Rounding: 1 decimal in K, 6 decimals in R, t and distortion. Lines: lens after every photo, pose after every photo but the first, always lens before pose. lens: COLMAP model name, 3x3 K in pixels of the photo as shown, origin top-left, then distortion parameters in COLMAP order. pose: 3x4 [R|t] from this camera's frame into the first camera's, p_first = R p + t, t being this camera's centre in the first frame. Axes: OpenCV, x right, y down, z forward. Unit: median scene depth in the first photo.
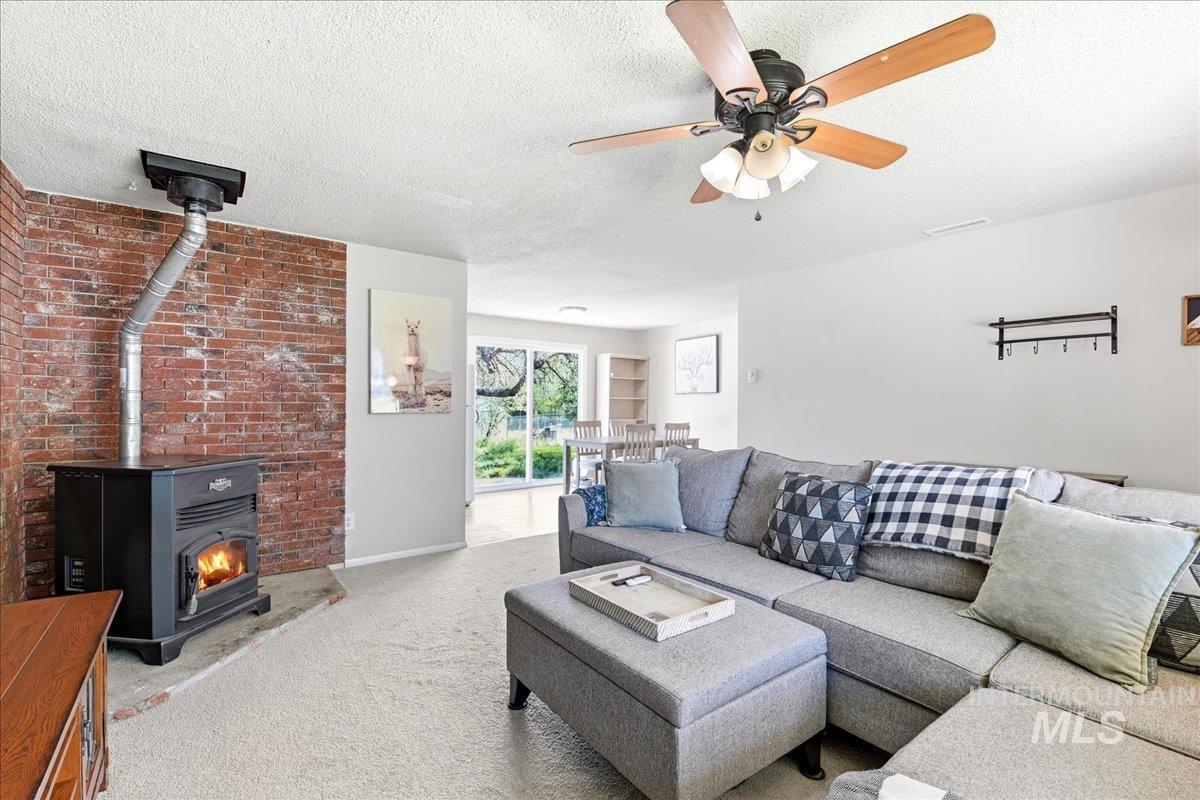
lens RADIAL K [[523.3, 0, 599.8], [0, 523.3, 405.4], [0, 0, 1]] dist [-0.010802, -0.006884]
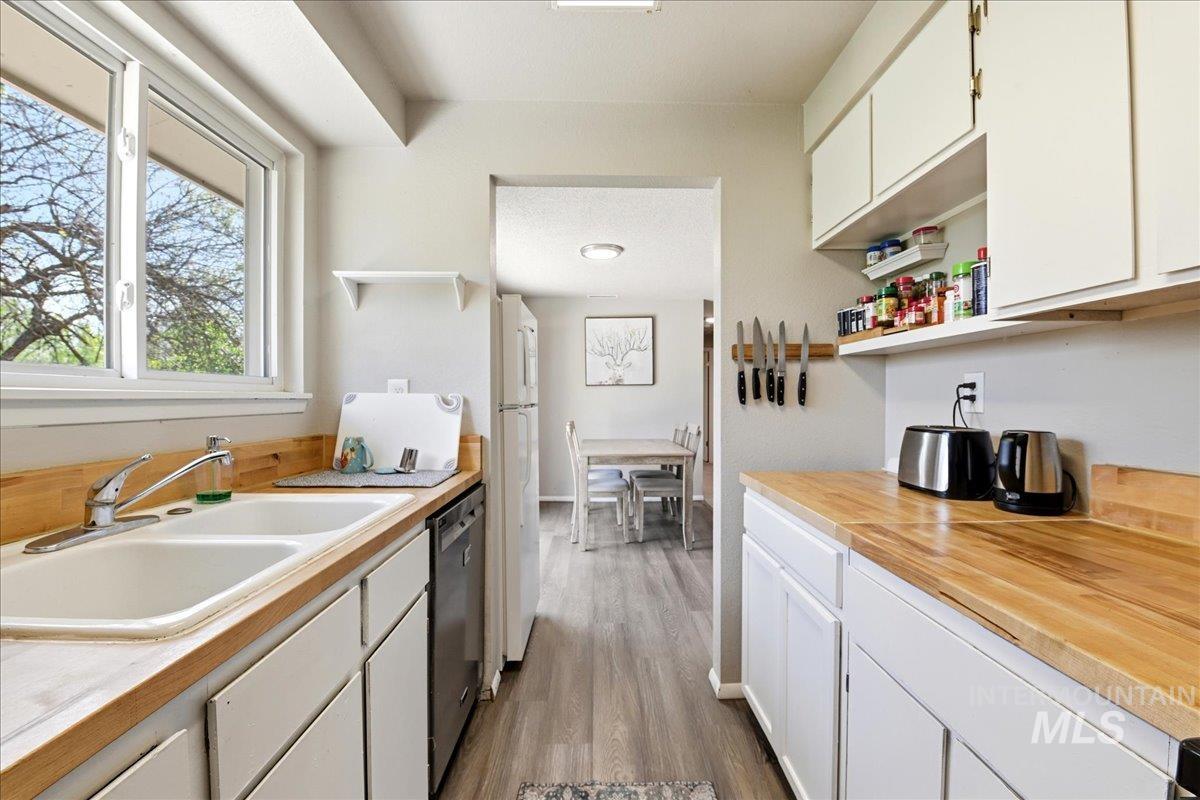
lens RADIAL K [[523.3, 0, 604.5], [0, 523.3, 401.3], [0, 0, 1]] dist [-0.010802, -0.006884]
pose [[0.588531, -0.014841, 0.808338, -0.501064], [0.010843, 0.999886, 0.010464, -0.006789], [-0.808402, 0.002606, 0.588625, 0.546736]]
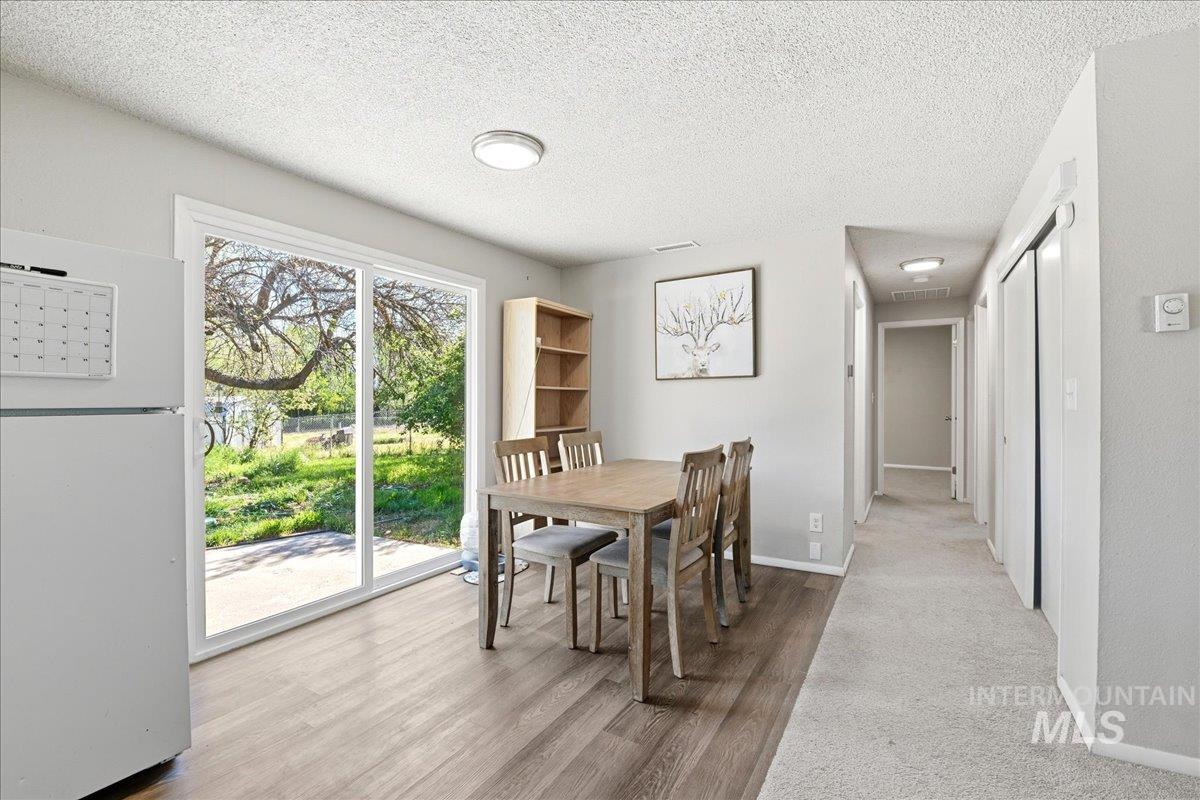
lens RADIAL K [[523.3, 0, 609.1], [0, 523.3, 399.6], [0, 0, 1]] dist [-0.010802, -0.006884]
pose [[0.924952, -0.008365, 0.379992, -0.112956], [0.008544, 0.999963, 0.001214, -0.002885], [-0.379988, 0.002124, 0.924989, 0.548570]]
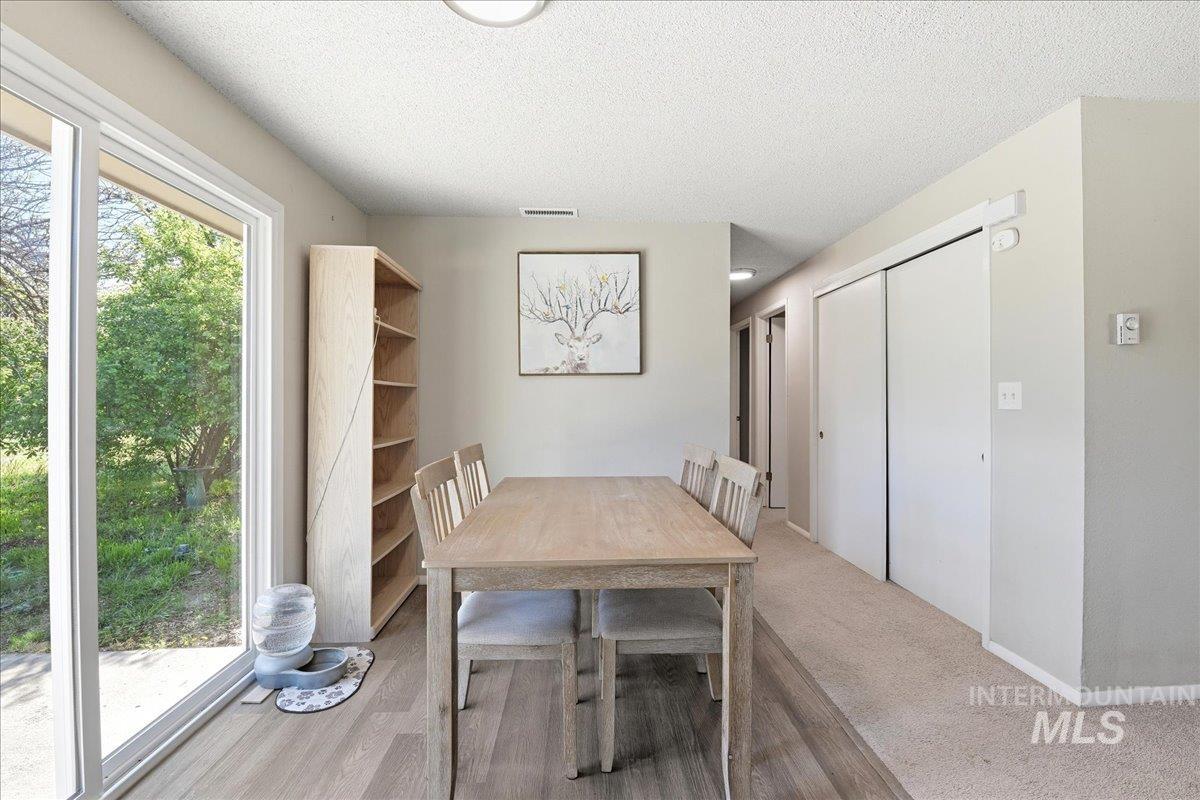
lens RADIAL K [[523.3, 0, 609.8], [0, 523.3, 401.2], [0, 0, 1]] dist [-0.010802, -0.006884]
pose [[0.559457, -0.012756, 0.828761, -0.182907], [0.006849, 0.999919, 0.010767, -0.004900], [-0.828831, -0.000347, 0.559499, 0.736949]]
